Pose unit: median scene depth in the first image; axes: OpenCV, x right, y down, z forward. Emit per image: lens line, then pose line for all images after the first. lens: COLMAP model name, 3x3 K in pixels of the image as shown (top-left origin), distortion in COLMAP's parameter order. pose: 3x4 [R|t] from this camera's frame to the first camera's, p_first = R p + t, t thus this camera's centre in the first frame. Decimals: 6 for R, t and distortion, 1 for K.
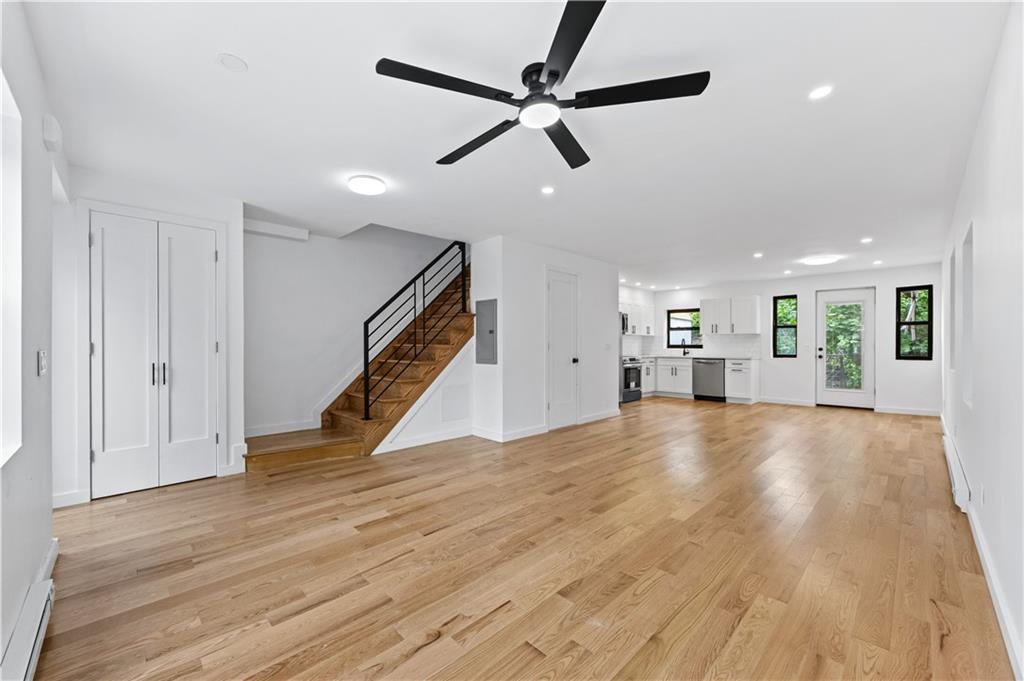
lens RADIAL K [[396.7, 0, 504.7], [0, 396.7, 342.8], [0, 0, 1]] dist [-0.000700, -0.000008]
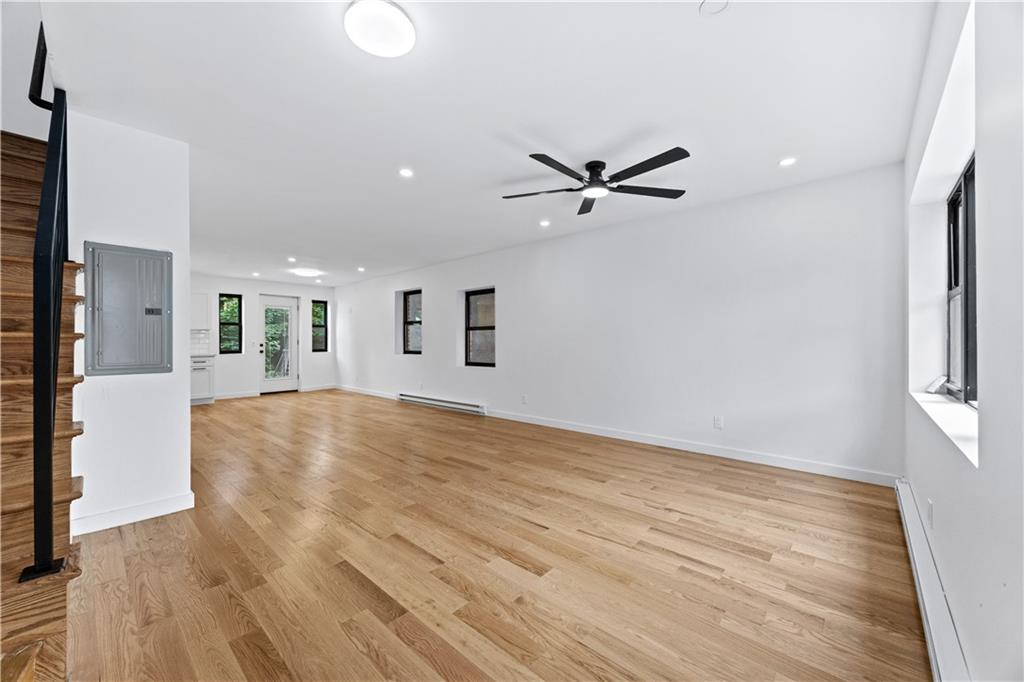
lens RADIAL K [[396.7, 0, 504.7], [0, 396.7, 343.3], [0, 0, 1]] dist [-0.000700, -0.000008]
pose [[-0.057066, 0.001318, 0.998370, -1.043345], [-0.002306, 0.999996, -0.001452, 0.032415], [-0.998368, -0.002385, -0.057063, 1.043006]]
